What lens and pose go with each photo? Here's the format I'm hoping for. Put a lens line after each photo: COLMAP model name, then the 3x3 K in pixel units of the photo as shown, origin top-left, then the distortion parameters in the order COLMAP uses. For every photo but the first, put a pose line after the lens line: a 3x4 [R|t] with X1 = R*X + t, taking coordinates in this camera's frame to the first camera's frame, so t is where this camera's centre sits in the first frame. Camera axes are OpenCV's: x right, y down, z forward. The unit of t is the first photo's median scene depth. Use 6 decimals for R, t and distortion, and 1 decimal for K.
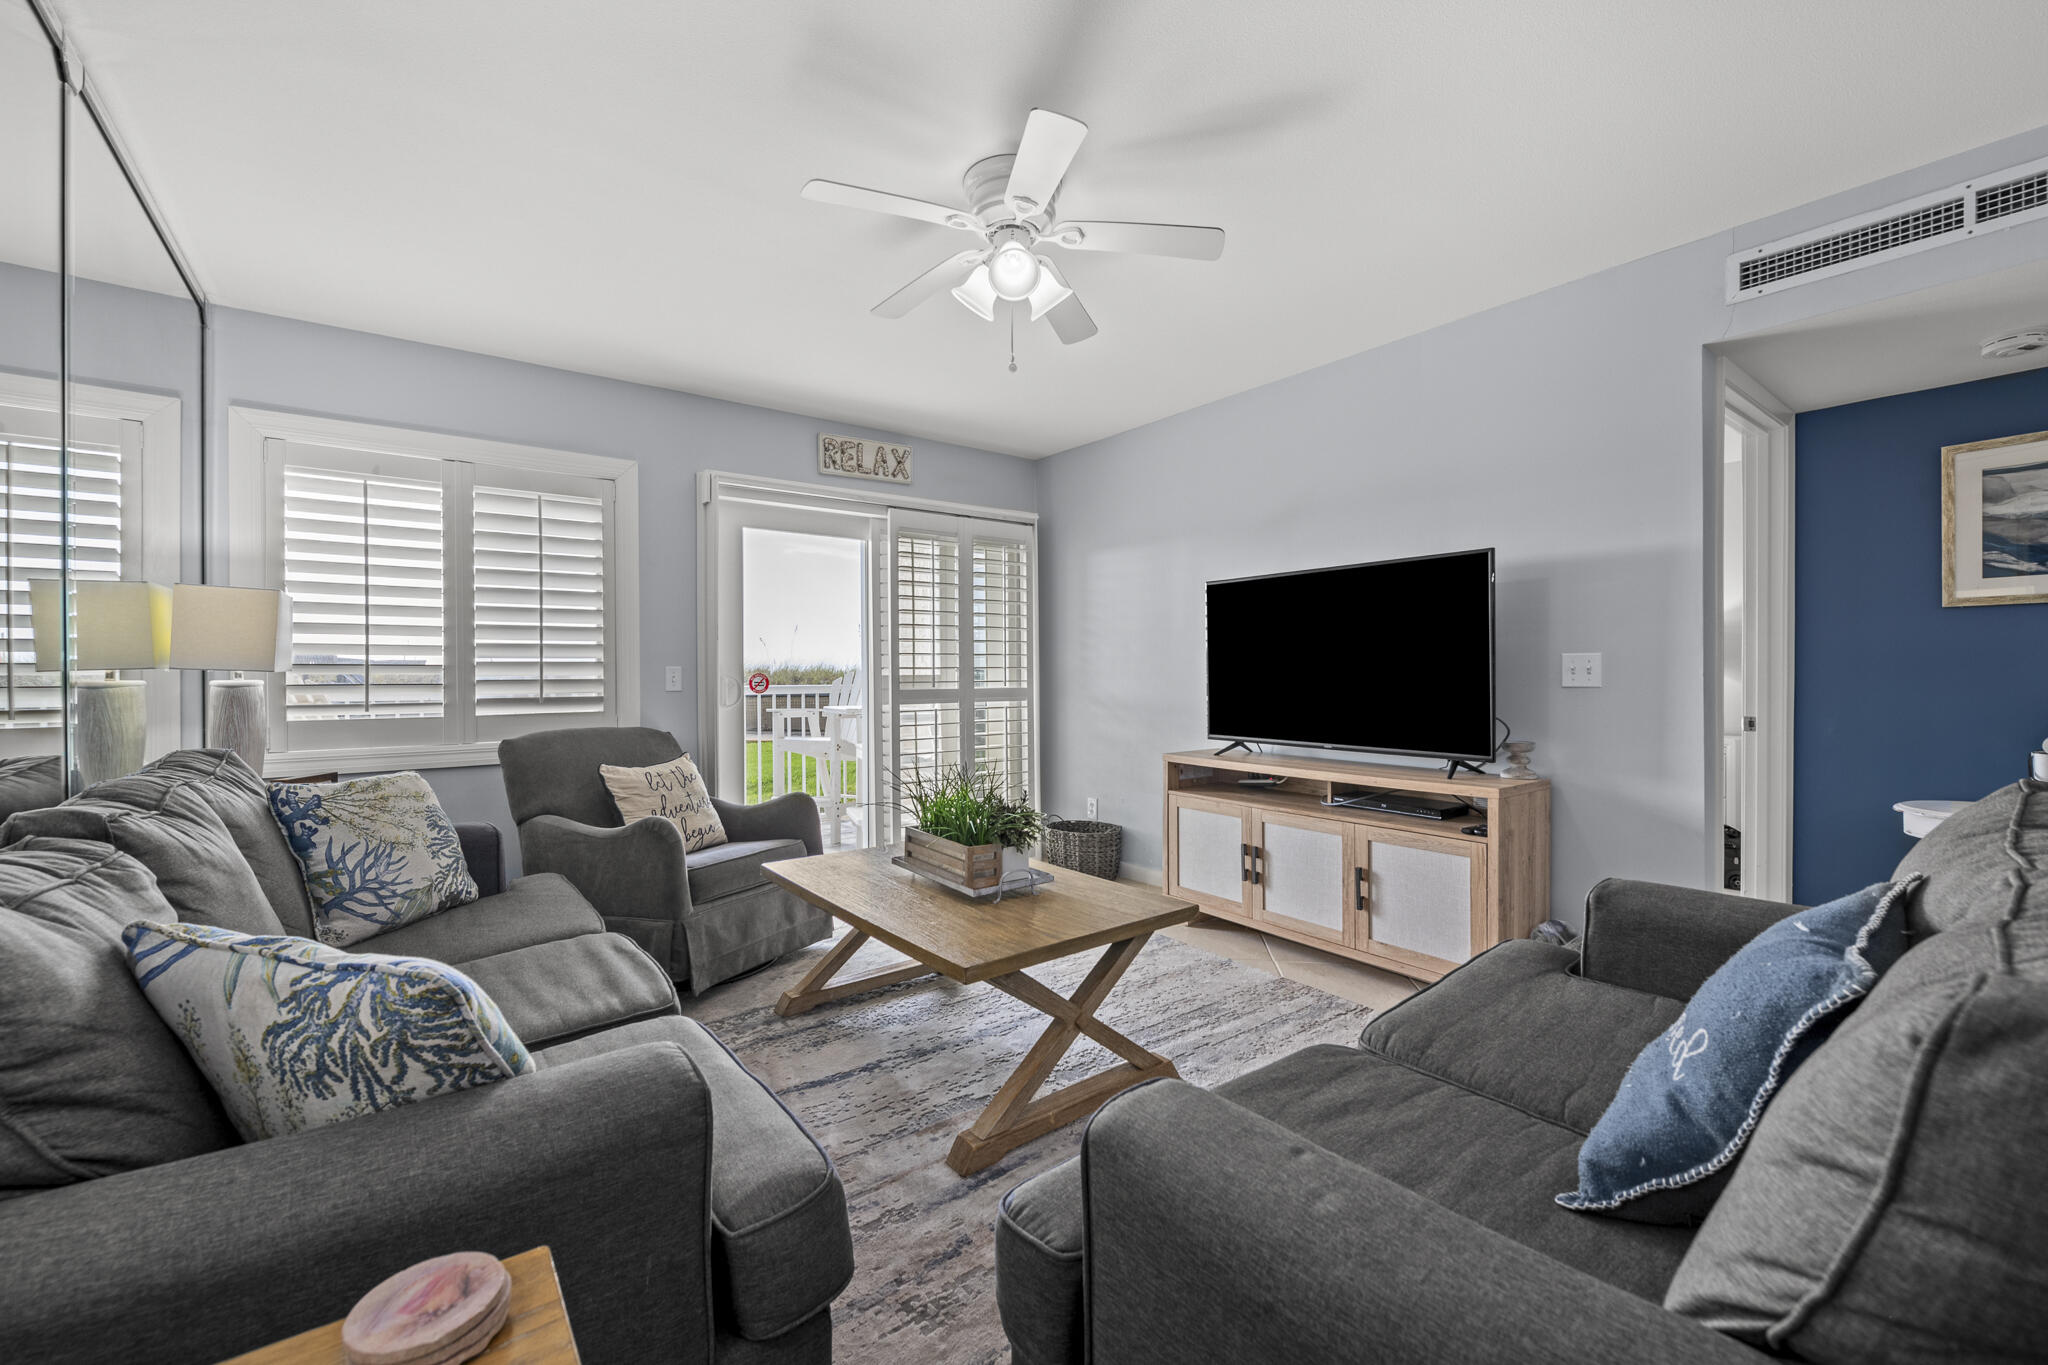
lens RADIAL K [[811.3, 0, 1023.6], [0, 811.3, 677.4], [0, 0, 1]] dist [-0.002005, -0.000590]
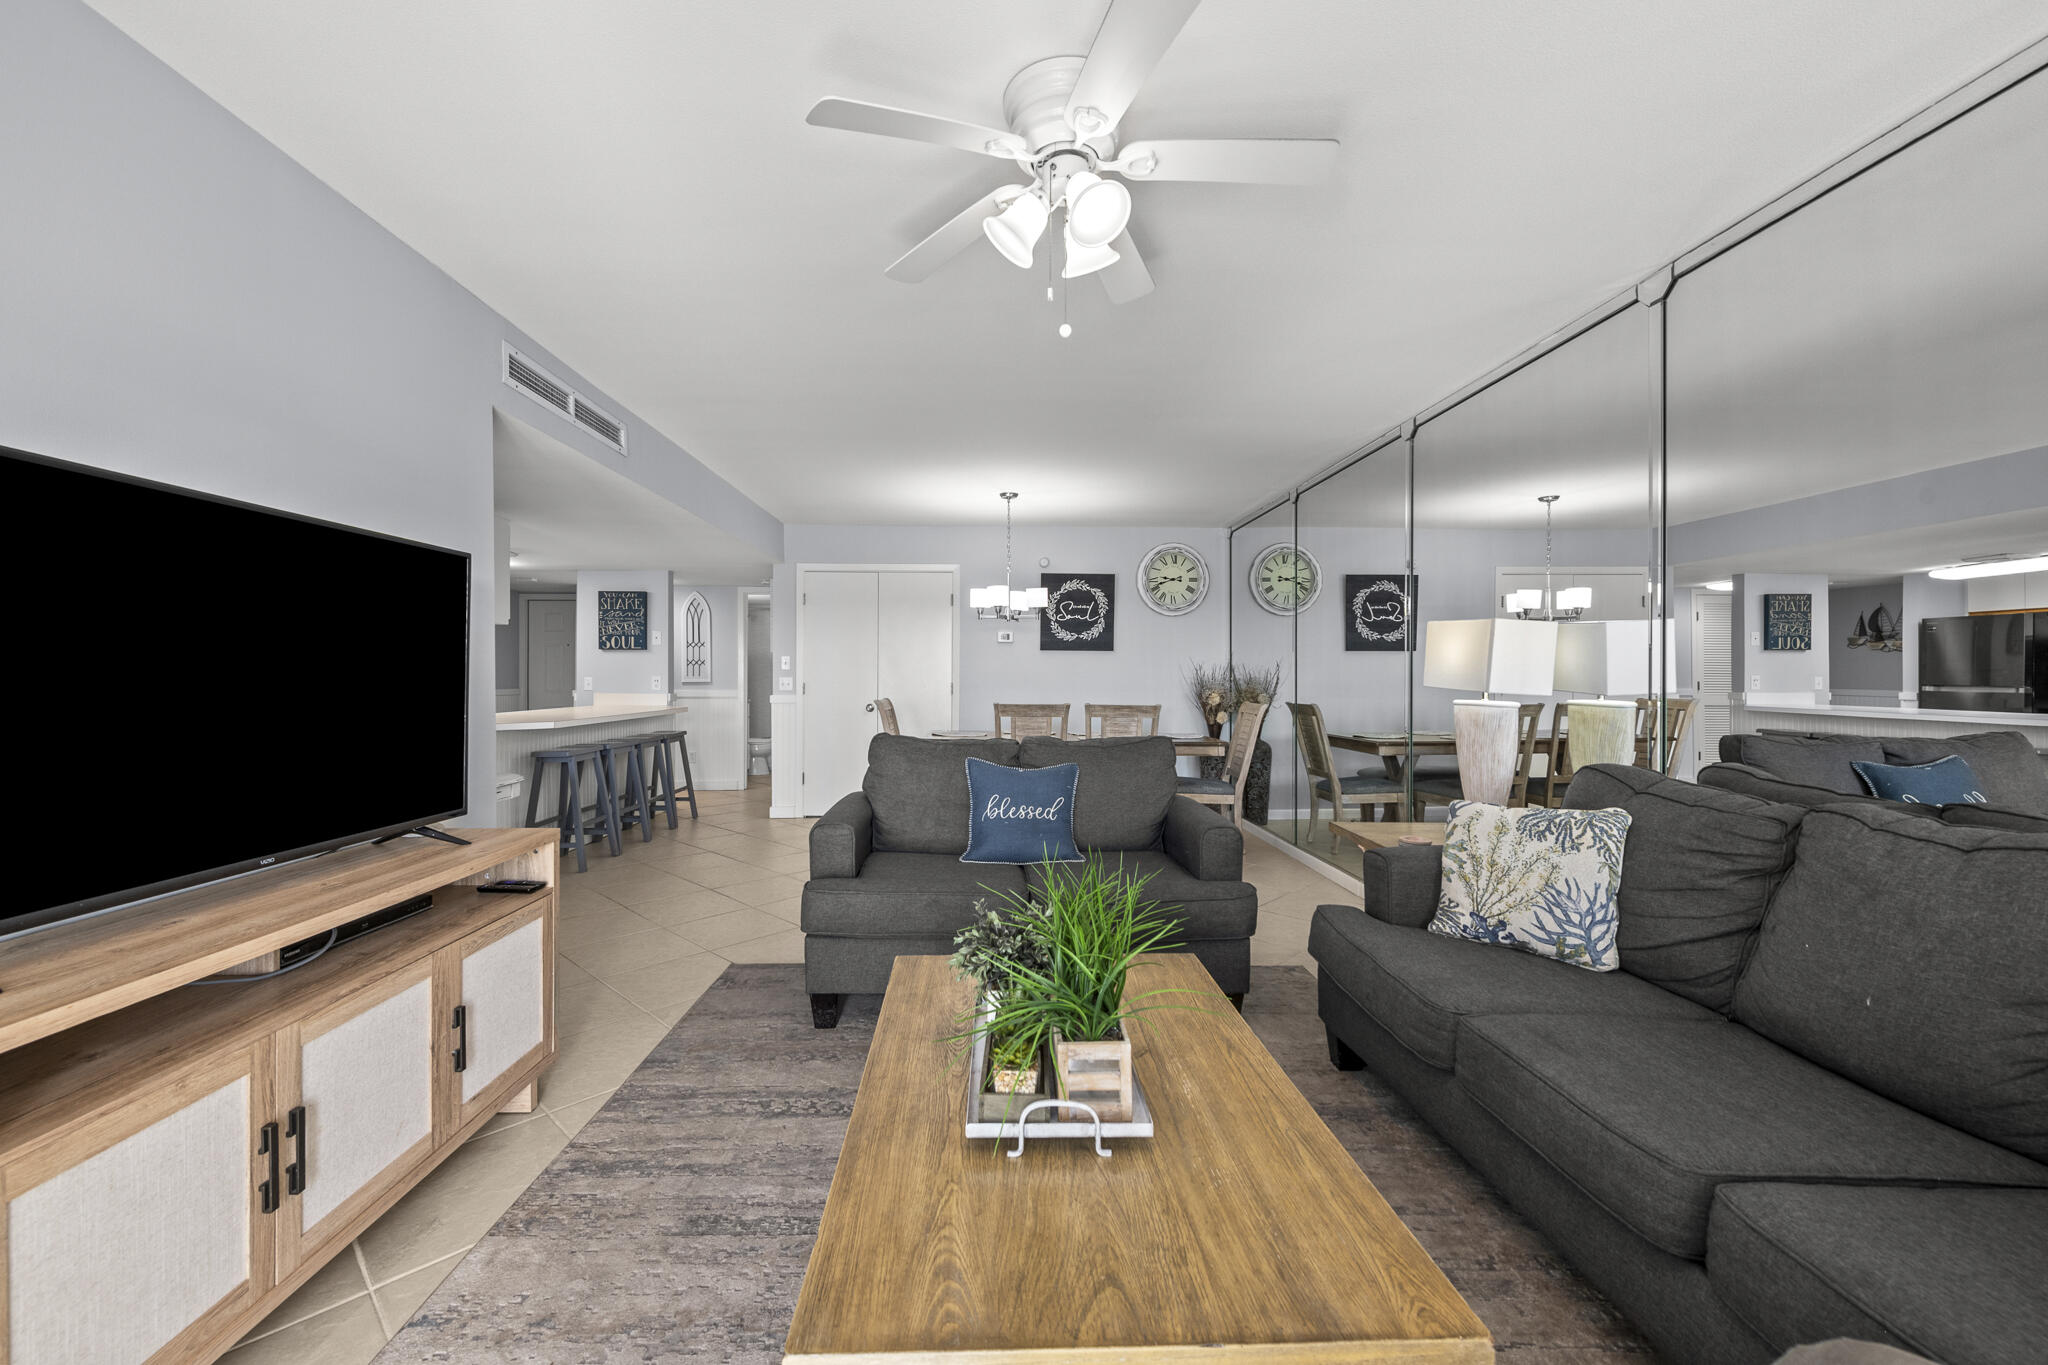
lens RADIAL K [[838.7, 0, 1019.8], [0, 838.7, 669.9], [0, 0, 1]] dist [0.000840, -0.000100]
pose [[-0.820504, 0.002747, 0.571635, -0.339247], [0.002226, 0.999996, -0.001609, -0.036240], [-0.571637, -0.000048, -0.820507, 1.265591]]
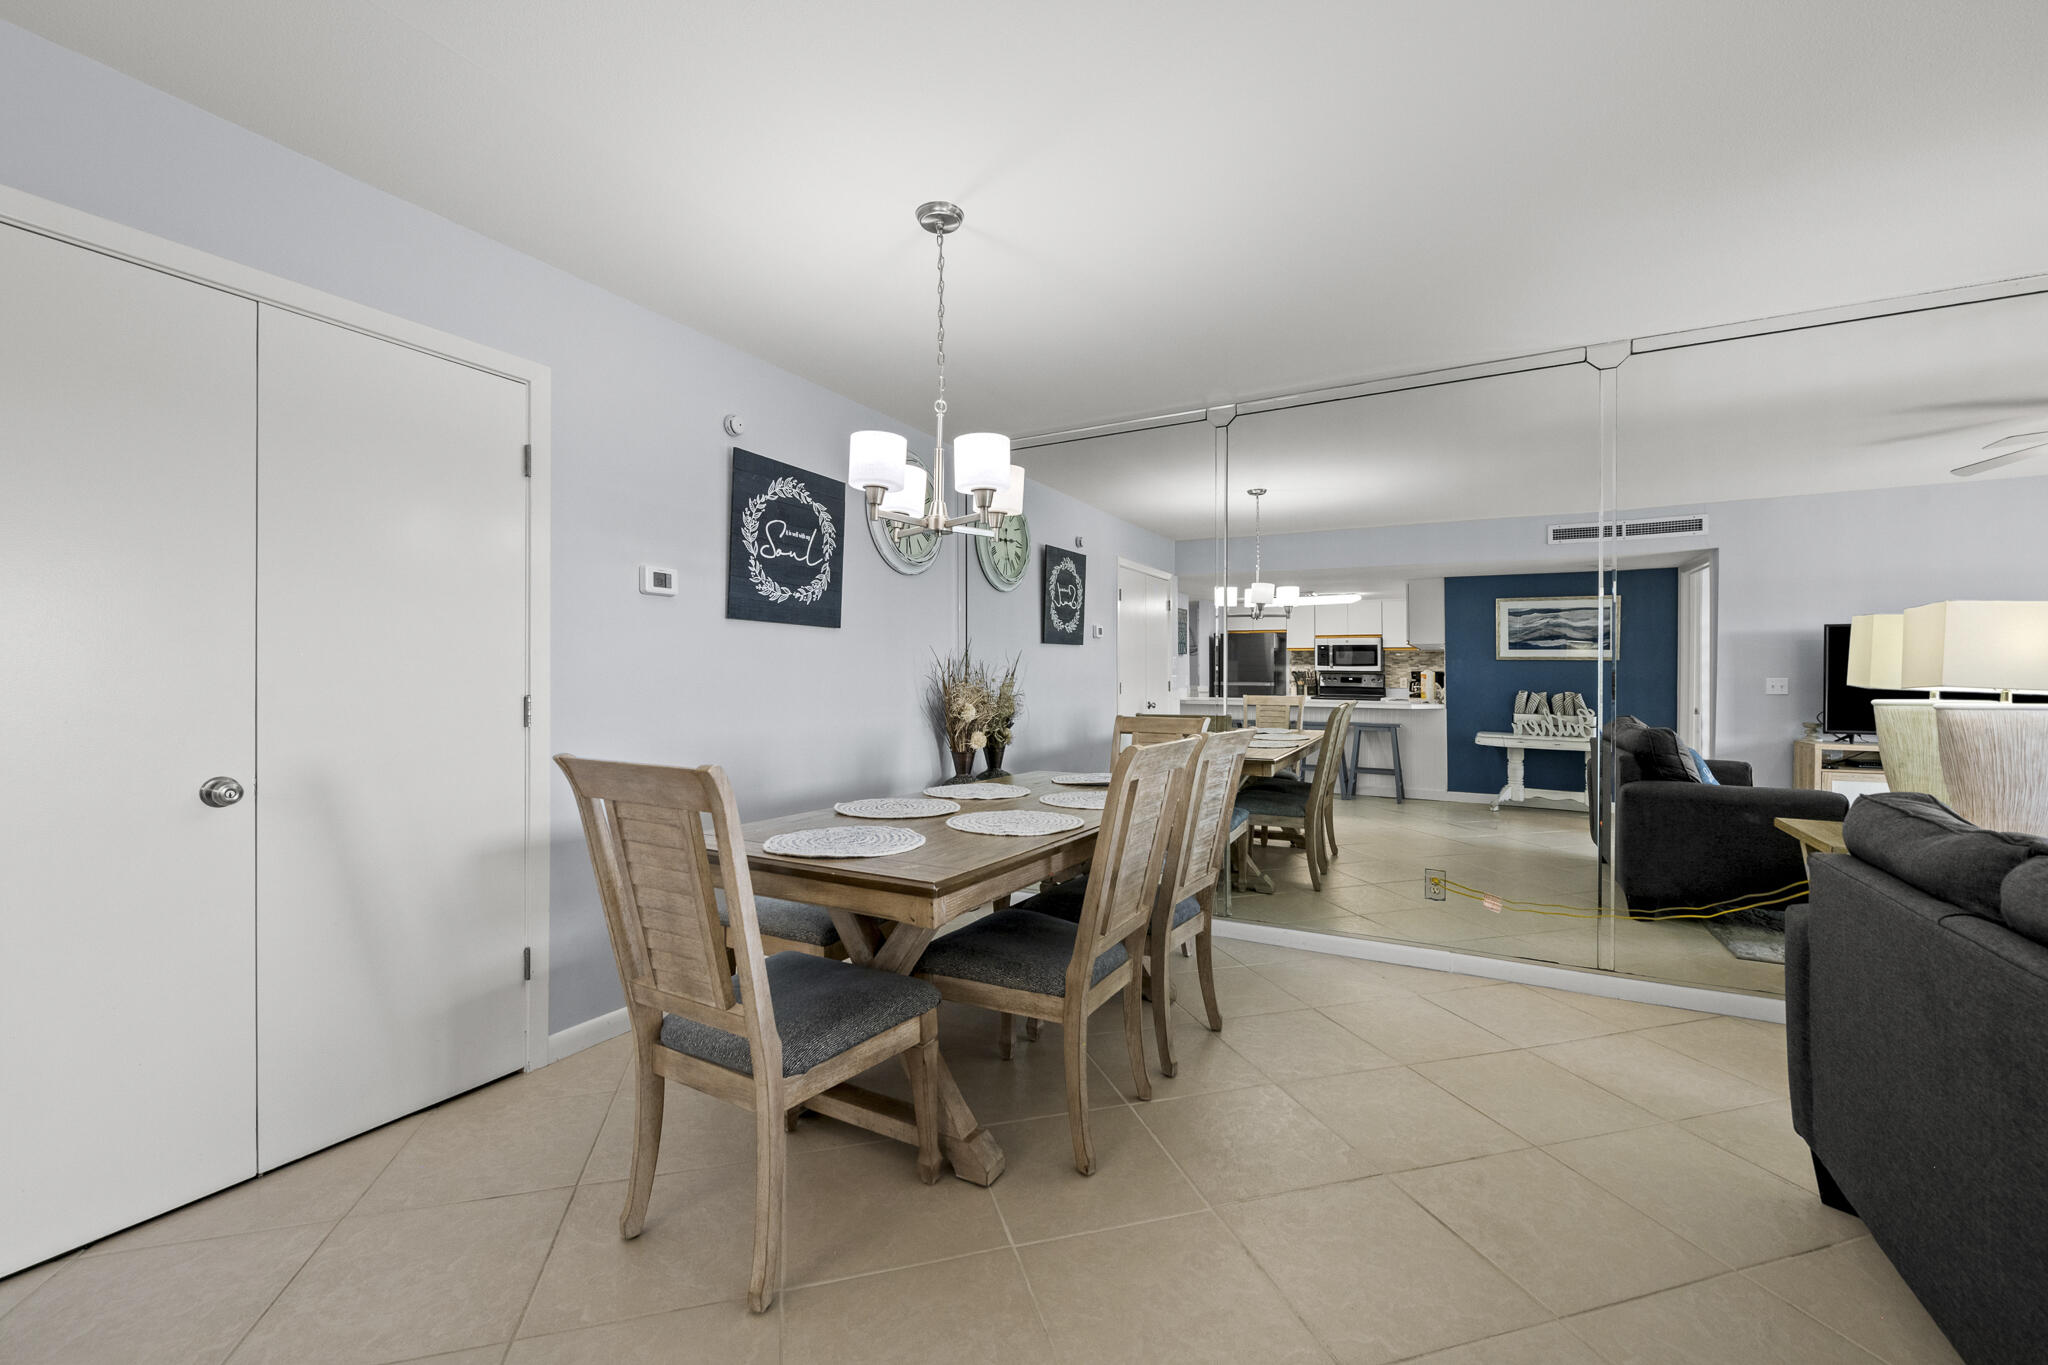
lens RADIAL K [[811.3, 0, 1023.6], [0, 811.3, 677.4], [0, 0, 1]] dist [-0.002005, -0.000590]
pose [[-0.914339, 0.001356, -0.404947, 1.001383], [-0.000932, 0.999985, 0.005453, -0.026817], [0.404948, 0.005363, -0.914324, 0.410278]]
